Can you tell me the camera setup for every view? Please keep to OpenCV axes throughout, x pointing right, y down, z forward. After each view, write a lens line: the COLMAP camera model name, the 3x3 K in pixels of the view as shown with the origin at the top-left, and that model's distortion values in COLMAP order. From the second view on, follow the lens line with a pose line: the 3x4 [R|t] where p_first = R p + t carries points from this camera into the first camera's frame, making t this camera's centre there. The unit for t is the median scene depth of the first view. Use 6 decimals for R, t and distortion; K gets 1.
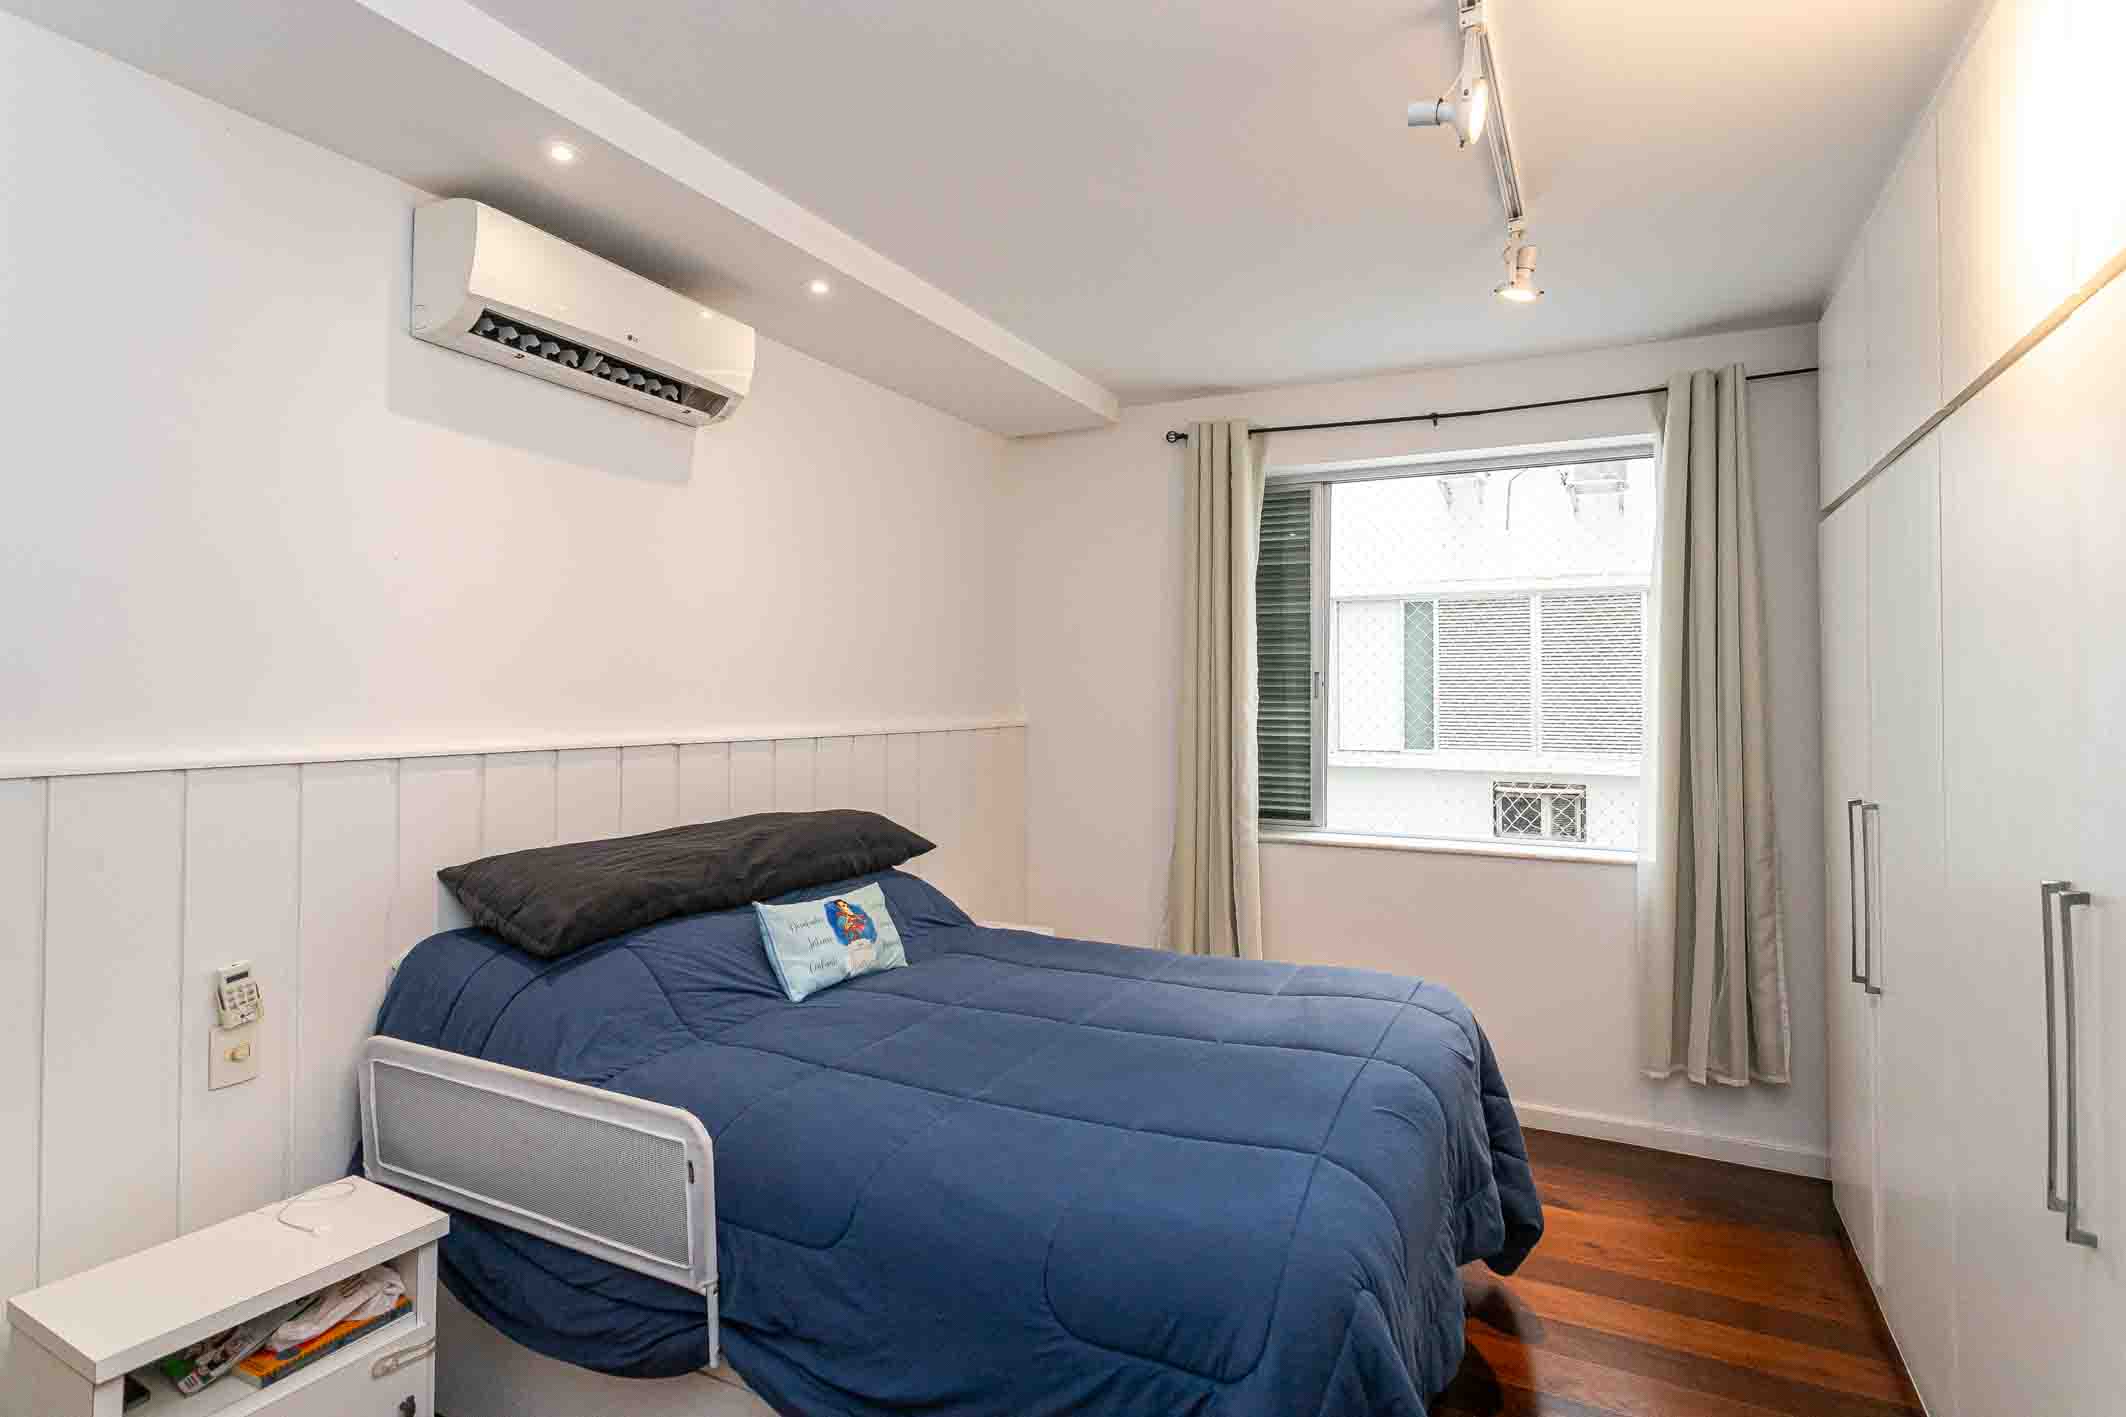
lens RADIAL K [[1016.9, 0, 1071.9], [0, 1016.9, 667.4], [0, 0, 1]] dist [0.008091, 0.003208]
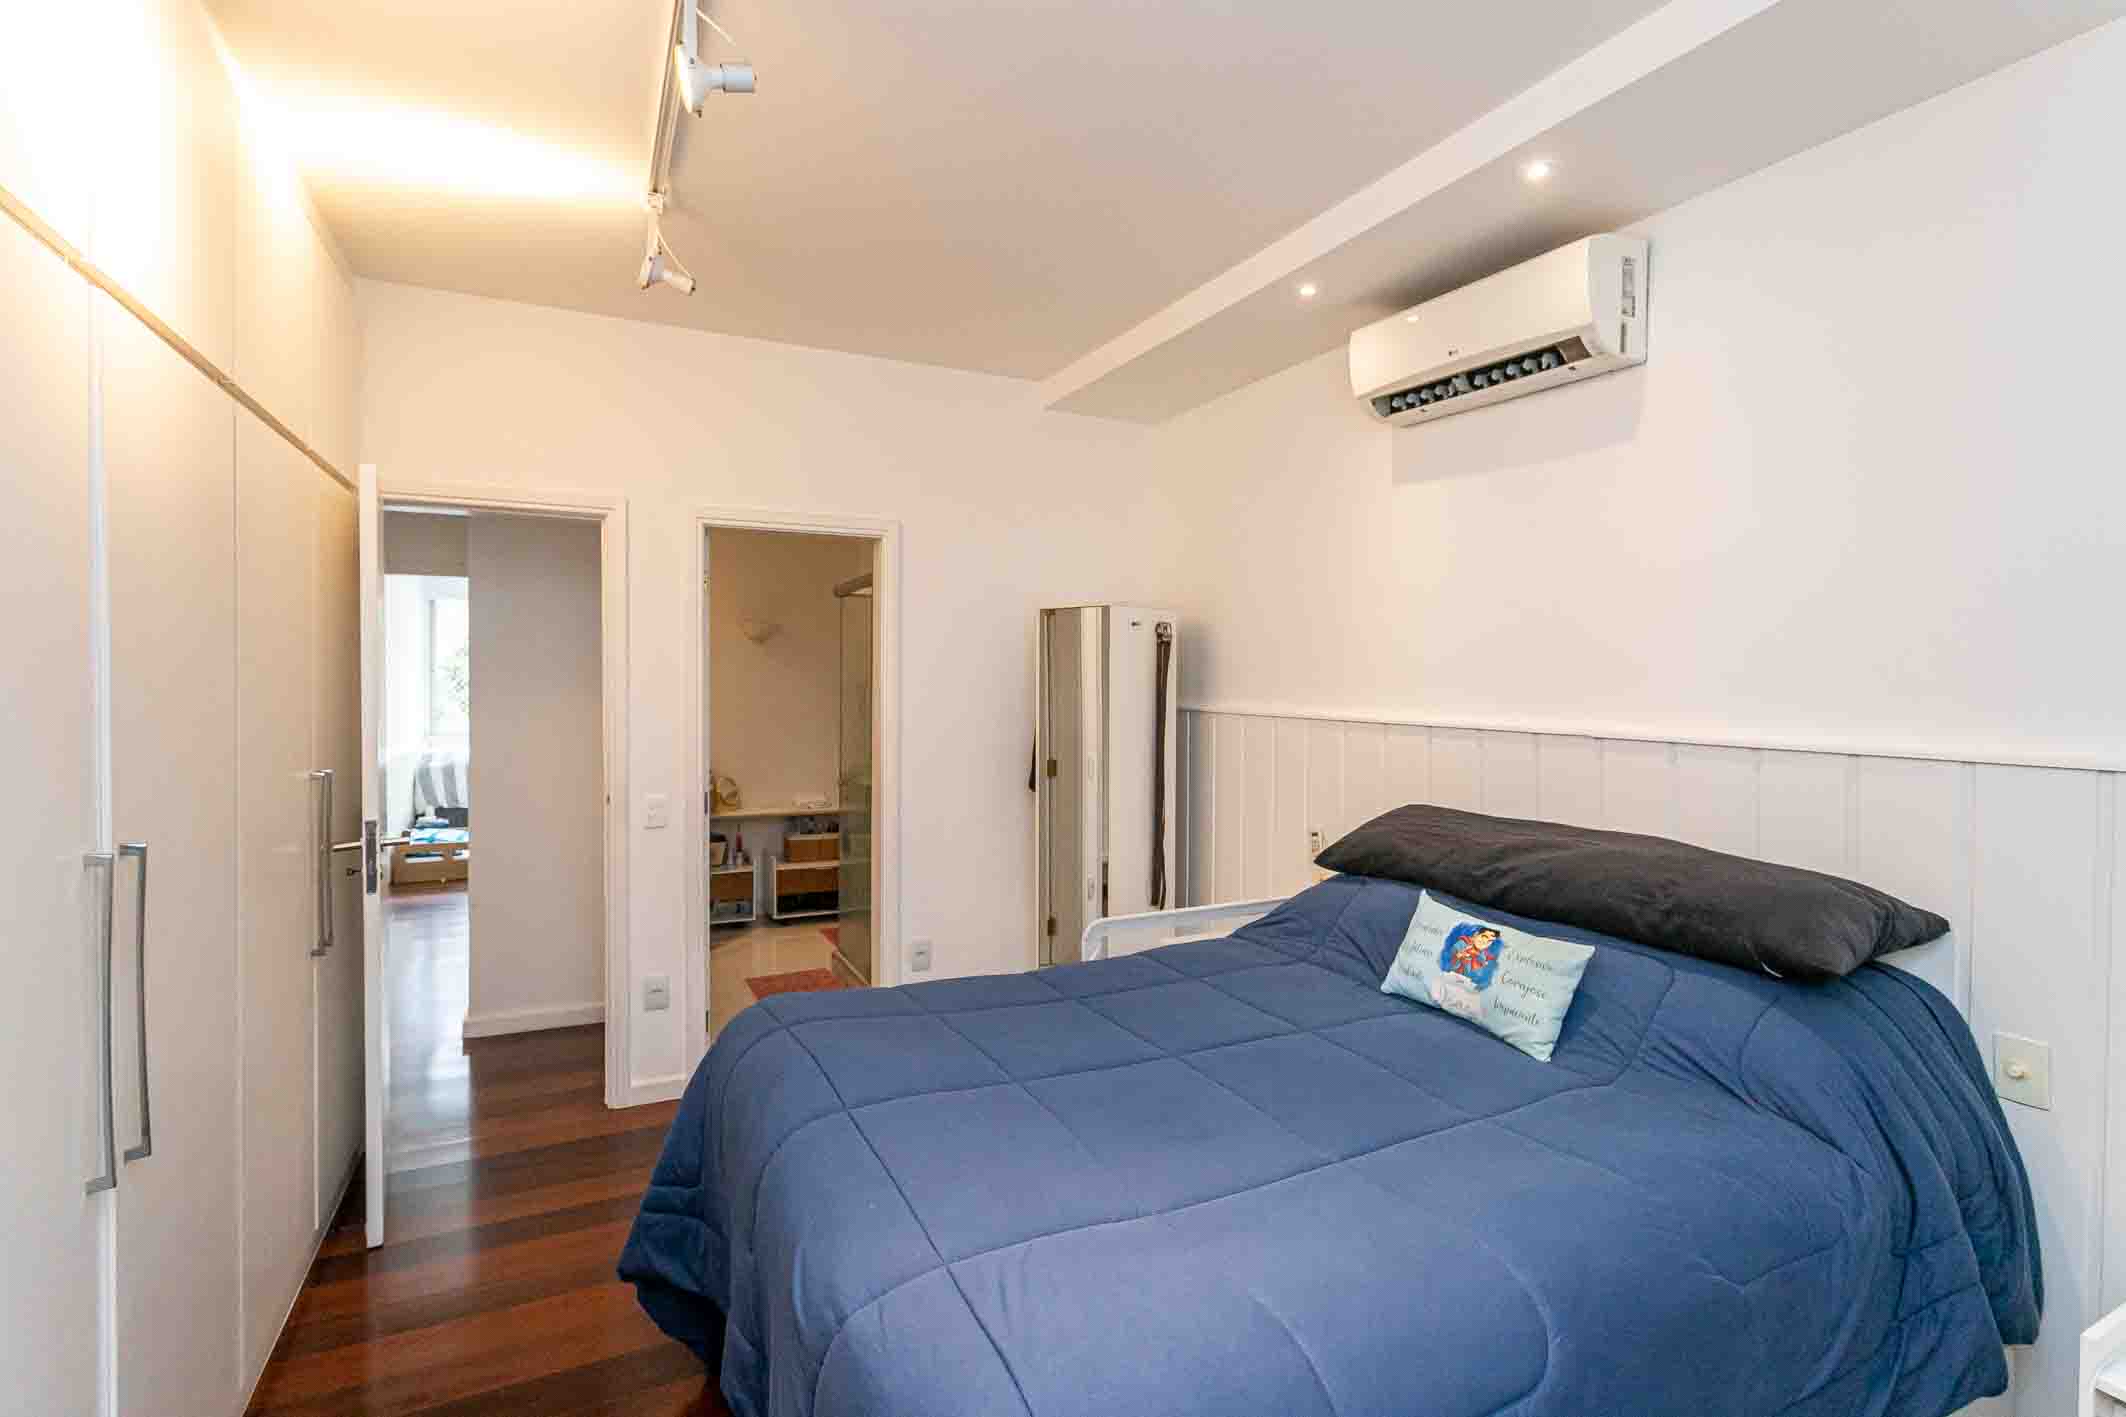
lens RADIAL K [[1016.9, 0, 1074.5], [0, 1016.9, 696.9], [0, 0, 1]] dist [0.008091, 0.003208]
pose [[-0.581010, 0.008185, -0.813855, 0.684280], [0.010286, 0.999943, 0.002713, 0.036631], [0.813831, -0.006795, -0.581062, 1.291869]]
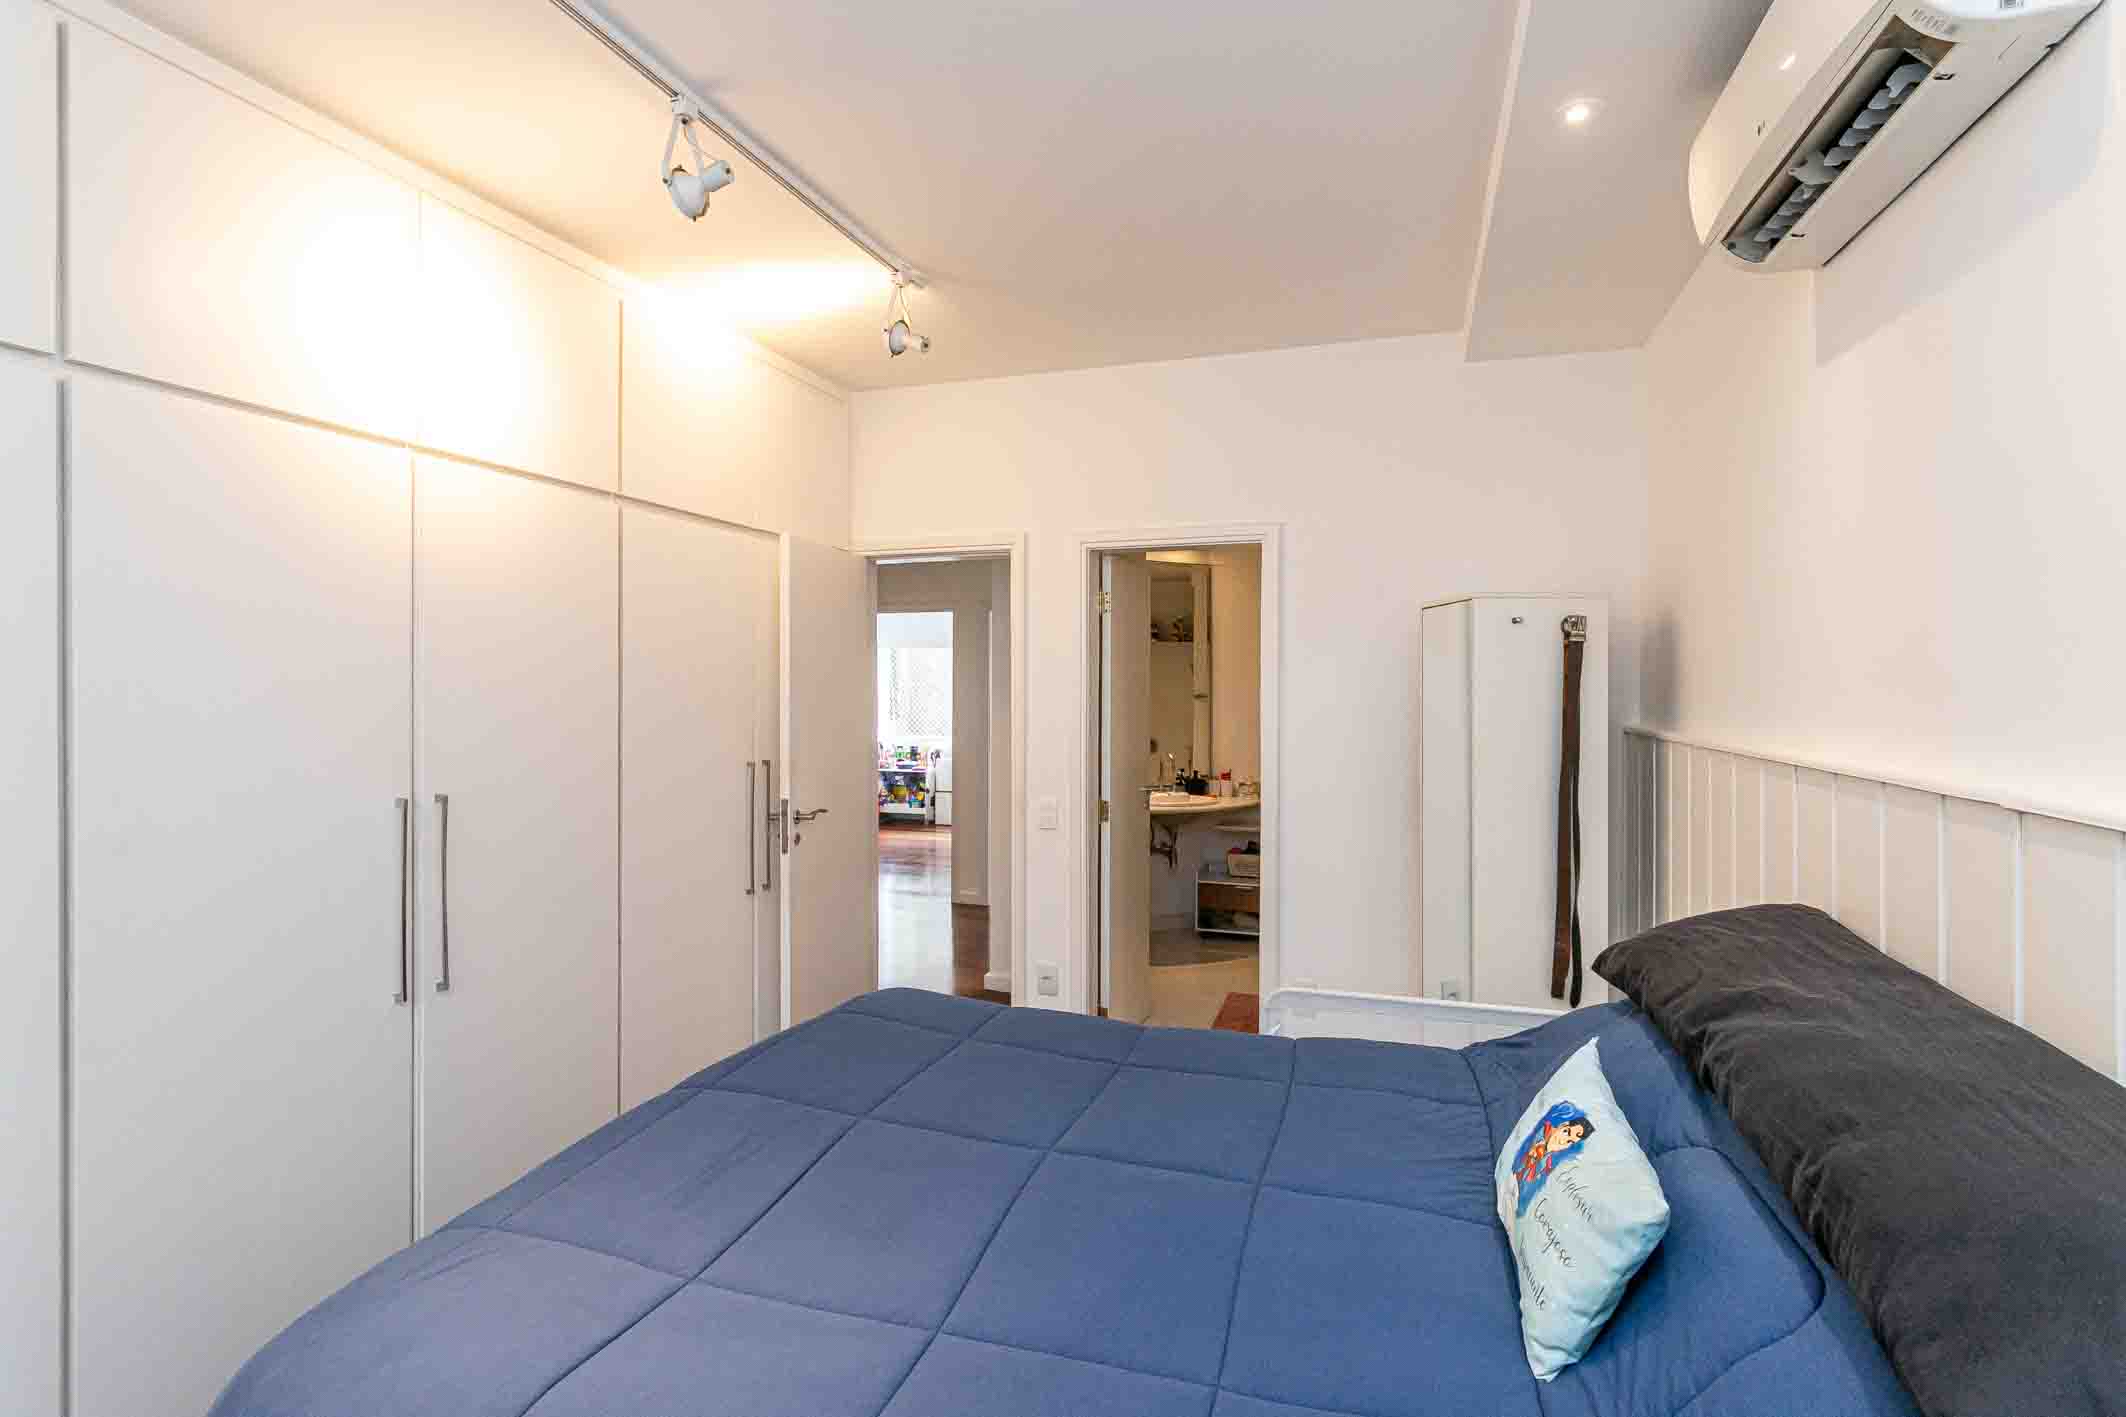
lens RADIAL K [[1016.9, 0, 1063.1], [0, 1016.9, 705.8], [0, 0, 1]] dist [0.008091, 0.003208]
pose [[-0.986962, -0.002561, -0.160935, 0.087740], [-0.001957, 0.999990, -0.003910, 0.034879], [0.160943, -0.003544, -0.986957, 1.545415]]
